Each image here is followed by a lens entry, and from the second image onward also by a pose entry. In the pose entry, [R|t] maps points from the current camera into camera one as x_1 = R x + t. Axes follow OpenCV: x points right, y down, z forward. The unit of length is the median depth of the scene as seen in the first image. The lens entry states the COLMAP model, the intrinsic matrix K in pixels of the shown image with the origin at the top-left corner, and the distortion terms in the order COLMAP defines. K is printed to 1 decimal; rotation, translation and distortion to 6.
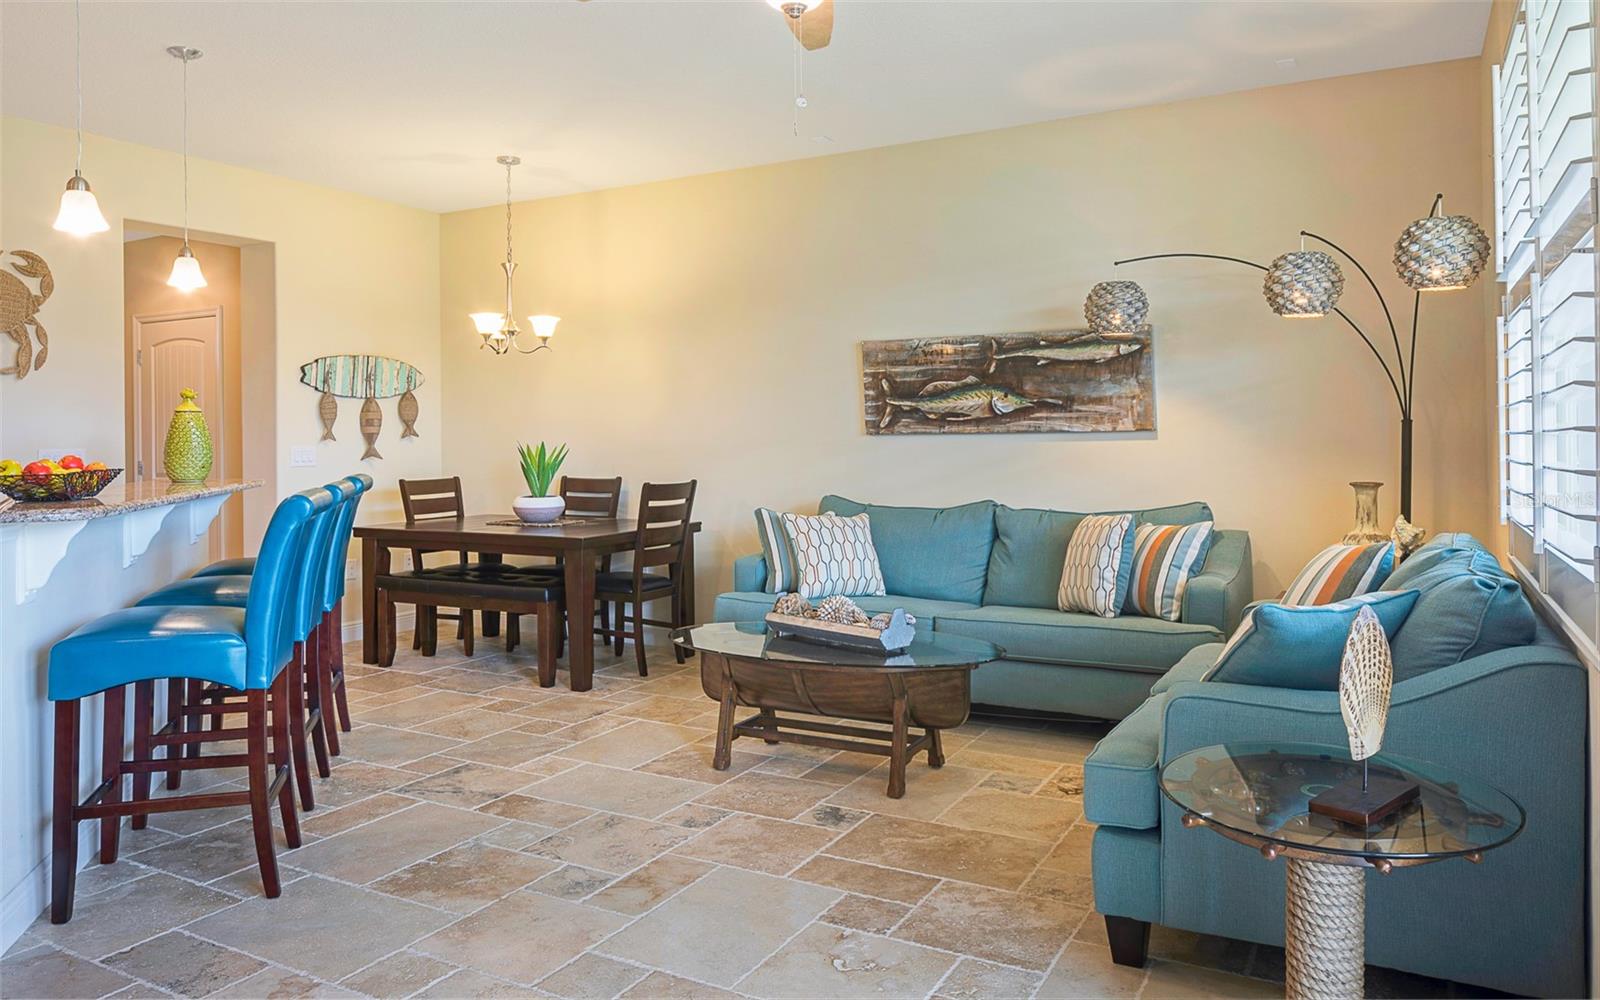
lens RADIAL K [[1080.4, 0, 800.0], [0, 1080.4, 500.0], [0, 0, 1]] dist [-0.001915, -0.000138]
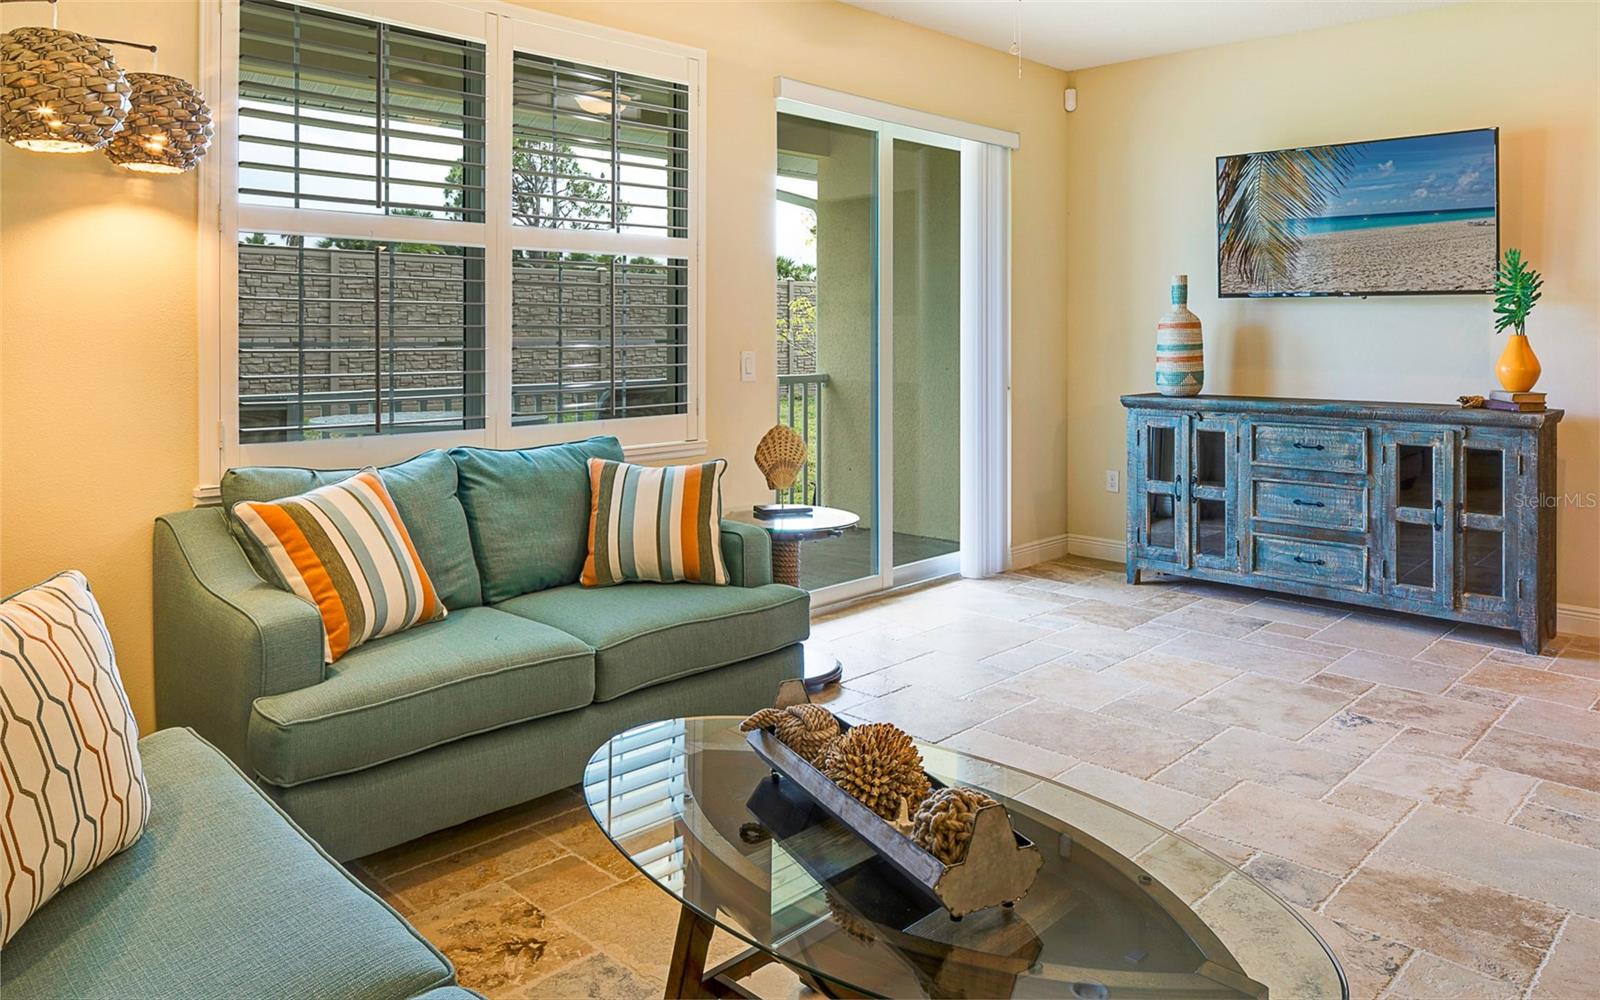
lens RADIAL K [[1080.4, 0, 800.0], [0, 1080.4, 500.0], [0, 0, 1]] dist [-0.001915, -0.000138]
pose [[-0.963298, -0.035085, 0.266130, -0.056456], [0.020685, 0.978772, 0.203906, -0.116796], [-0.267635, 0.201928, -0.942124, 1.816647]]
